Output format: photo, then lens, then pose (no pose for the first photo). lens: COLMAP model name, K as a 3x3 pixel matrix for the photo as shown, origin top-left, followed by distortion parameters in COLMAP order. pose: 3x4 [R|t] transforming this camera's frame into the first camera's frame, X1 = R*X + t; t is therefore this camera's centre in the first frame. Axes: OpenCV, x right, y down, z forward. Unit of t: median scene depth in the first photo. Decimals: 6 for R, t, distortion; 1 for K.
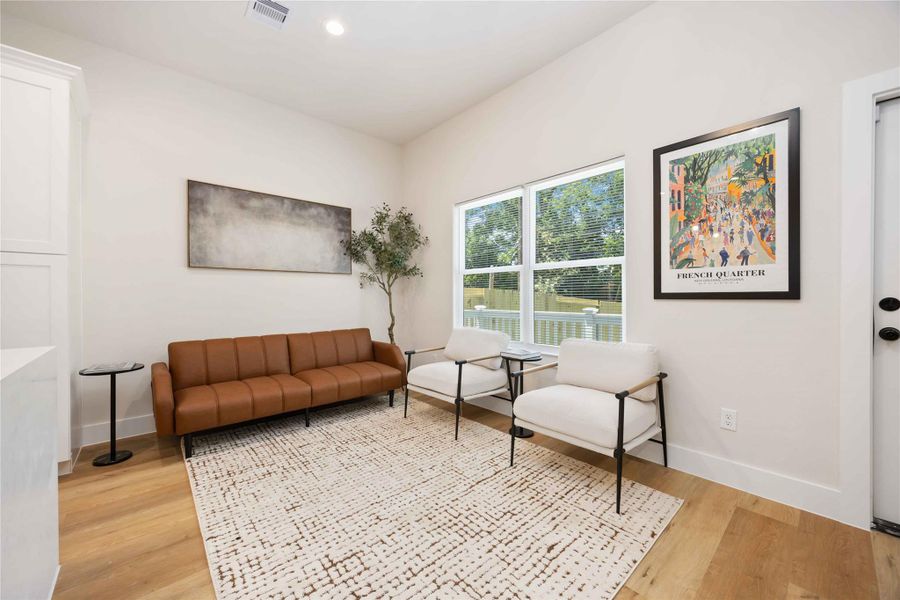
lens RADIAL K [[346.5, 0, 450.2], [0, 346.5, 299.6], [0, 0, 1]] dist [-0.000752, -0.000378]
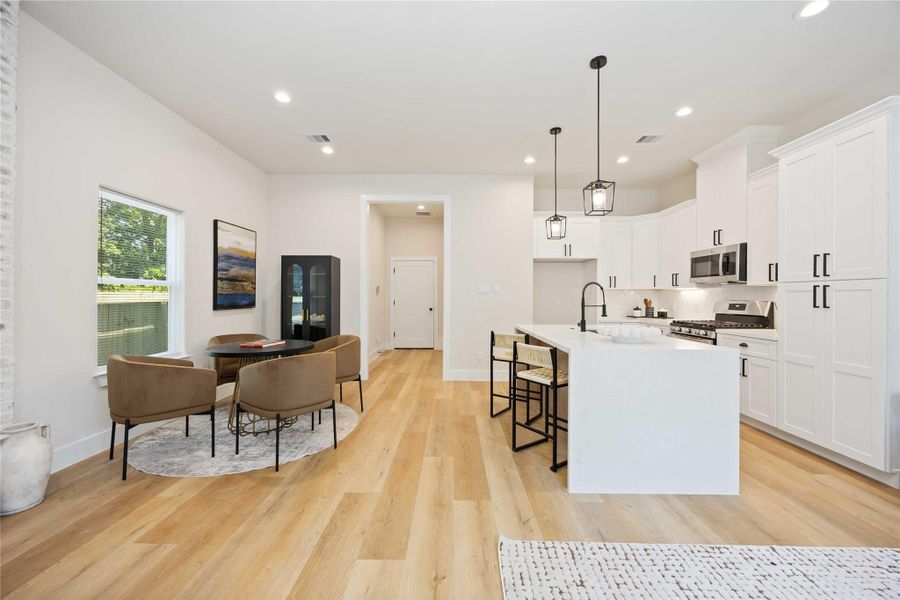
lens RADIAL K [[346.5, 0, 450.0], [0, 346.5, 297.2], [0, 0, 1]] dist [-0.000752, -0.000378]
pose [[-0.673246, -0.000004, -0.739419, 0.545225], [-0.007626, 0.999947, 0.006939, -0.063340], [0.739379, 0.010310, -0.673210, 0.685552]]
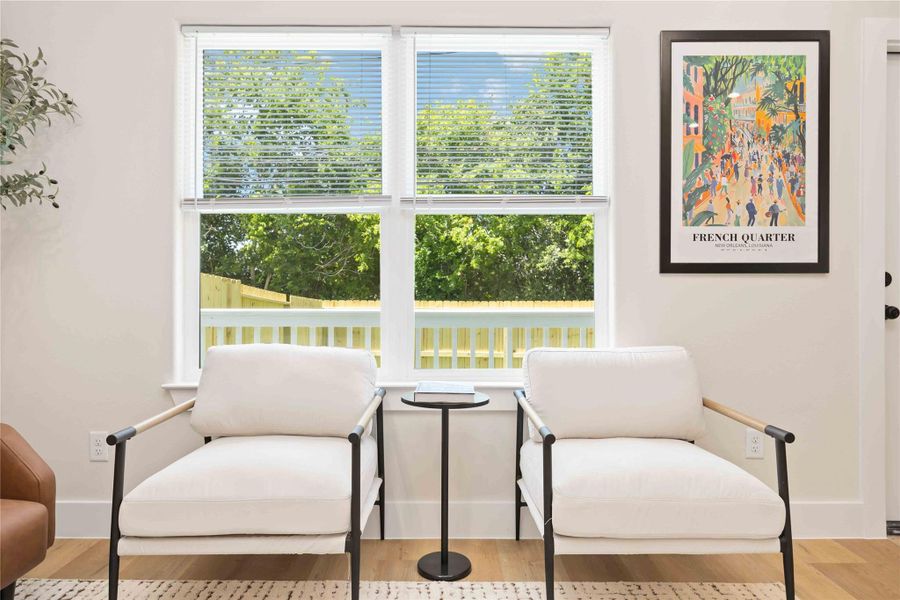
lens RADIAL K [[564.2, 0, 449.2], [0, 564.2, 295.4], [0, 0, 1]] dist [-0.001492, -0.000766]
pose [[0.667007, 0.001299, 0.745050, -0.425421], [0.003897, 0.999979, -0.005232, 0.043287], [-0.745041, 0.006393, 0.666988, 0.633422]]
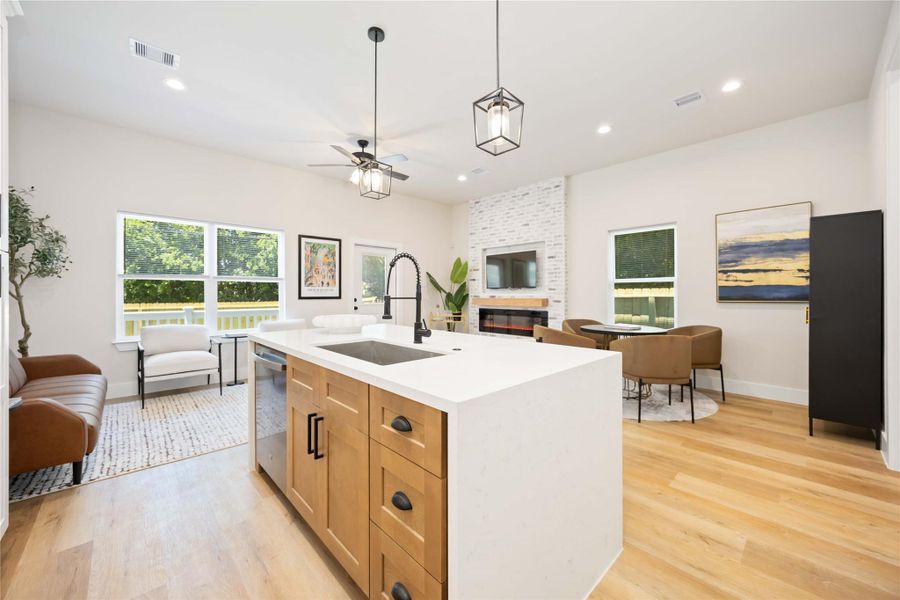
lens RADIAL K [[346.5, 0, 451.3], [0, 346.5, 294.4], [0, 0, 1]] dist [-0.000752, -0.000378]
pose [[-0.022976, 0.000246, 0.999736, -1.785312], [0.008451, 0.999964, -0.000052, -0.026727], [-0.999700, 0.008447, -0.022977, 0.044760]]
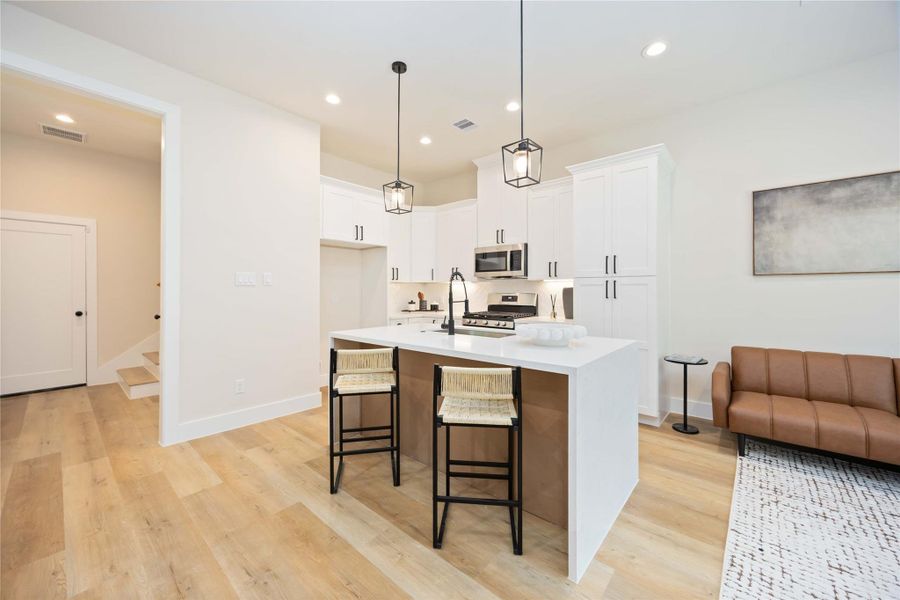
lens RADIAL K [[346.5, 0, 449.1], [0, 346.5, 288.7], [0, 0, 1]] dist [-0.000752, -0.000378]
pose [[0.120589, -0.004687, -0.992691, 0.218870], [-0.005748, 0.999969, -0.005419, -0.057897], [0.992686, 0.006360, 0.120558, -0.040668]]
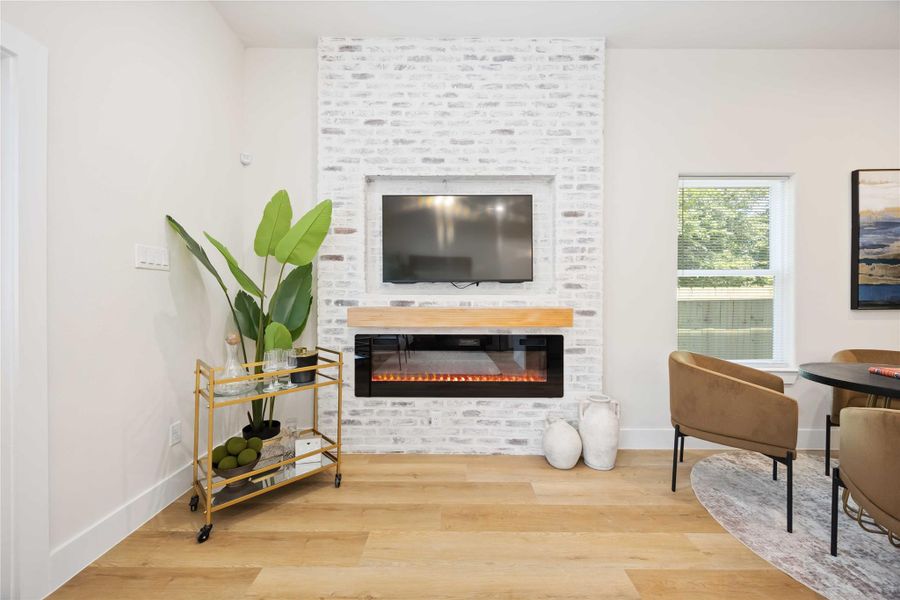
lens RADIAL K [[346.5, 0, 448.3], [0, 346.5, 299.0], [0, 0, 1]] dist [-0.000752, -0.000378]
pose [[-0.739446, -0.001540, 0.673214, 0.259667], [0.006350, 0.999937, 0.009263, -0.029425], [-0.673186, 0.011124, -0.739390, 0.362022]]
